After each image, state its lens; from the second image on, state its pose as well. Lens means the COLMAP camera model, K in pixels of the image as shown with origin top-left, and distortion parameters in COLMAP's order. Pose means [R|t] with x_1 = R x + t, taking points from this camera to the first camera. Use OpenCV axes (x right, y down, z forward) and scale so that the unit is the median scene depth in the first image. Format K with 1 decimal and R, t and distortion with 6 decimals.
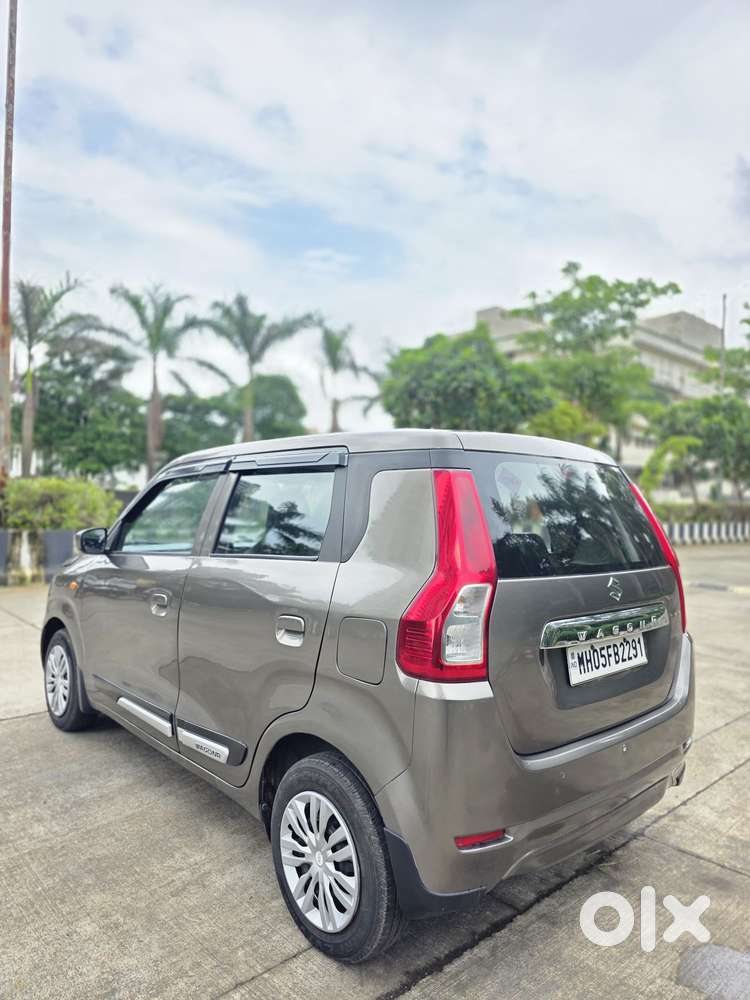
lens RADIAL K [[673.3, 0, 382.1], [0, 673.3, 500.9], [0, 0, 1]] dist [0.048617, -0.049438]
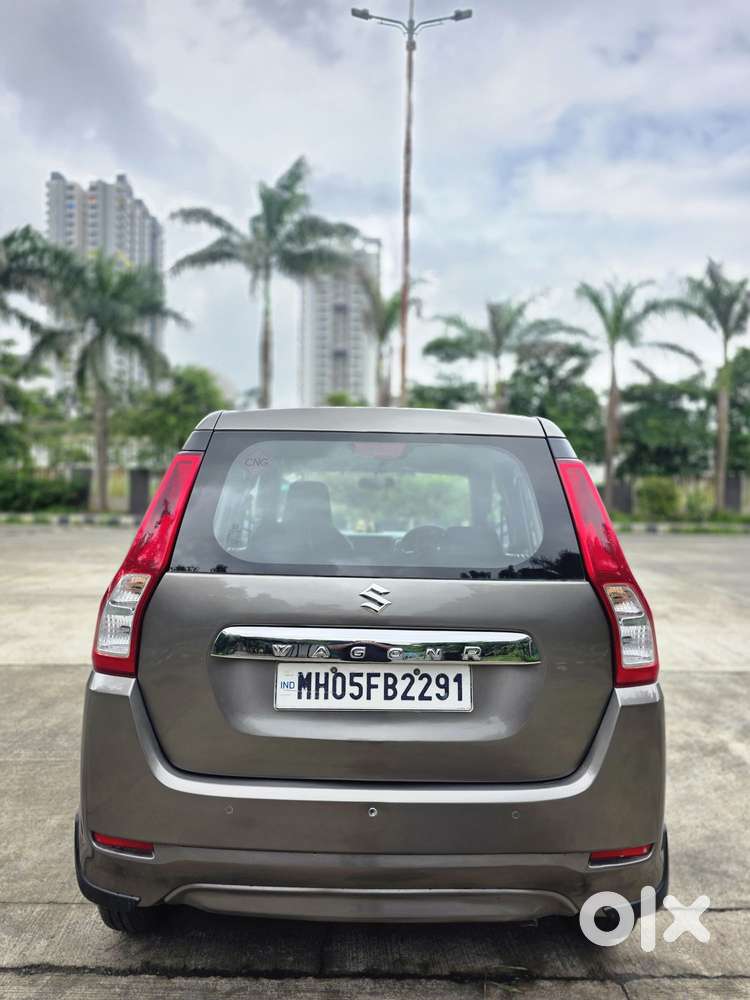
lens RADIAL K [[671.9, 0, 375.8], [0, 671.9, 487.6], [0, 0, 1]] dist [0.050691, -0.046735]
pose [[0.736220, -0.011814, -0.676640, 0.868562], [0.004909, 0.999915, -0.012118, 0.012432], [0.676725, 0.005600, 0.736215, 0.443540]]
